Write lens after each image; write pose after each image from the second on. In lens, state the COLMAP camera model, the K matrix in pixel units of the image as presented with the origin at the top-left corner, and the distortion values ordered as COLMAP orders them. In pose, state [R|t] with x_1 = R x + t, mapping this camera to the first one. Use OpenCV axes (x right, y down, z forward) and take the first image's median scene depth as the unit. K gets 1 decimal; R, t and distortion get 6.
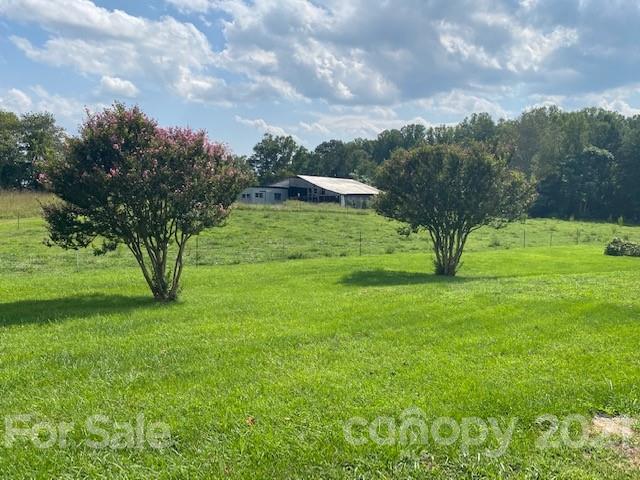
lens RADIAL K [[560.3, 0, 320.0], [0, 560.3, 240.0], [0, 0, 1]] dist [-0.011357, -0.004410]
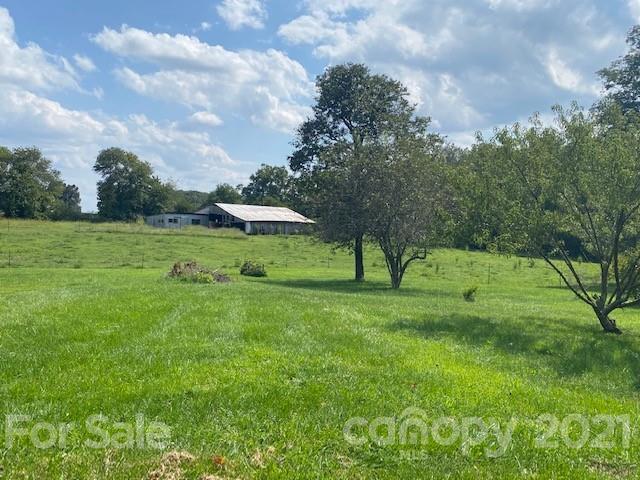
lens RADIAL K [[567.2, 0, 320.0], [0, 567.2, 253.4], [0, 0, 1]] dist [0.003830, -0.021148]
pose [[0.987016, 0.023711, -0.158861, 0.337214], [-0.027950, 0.999309, -0.024500, 0.004203], [0.158171, 0.028622, 0.986997, -0.061982]]
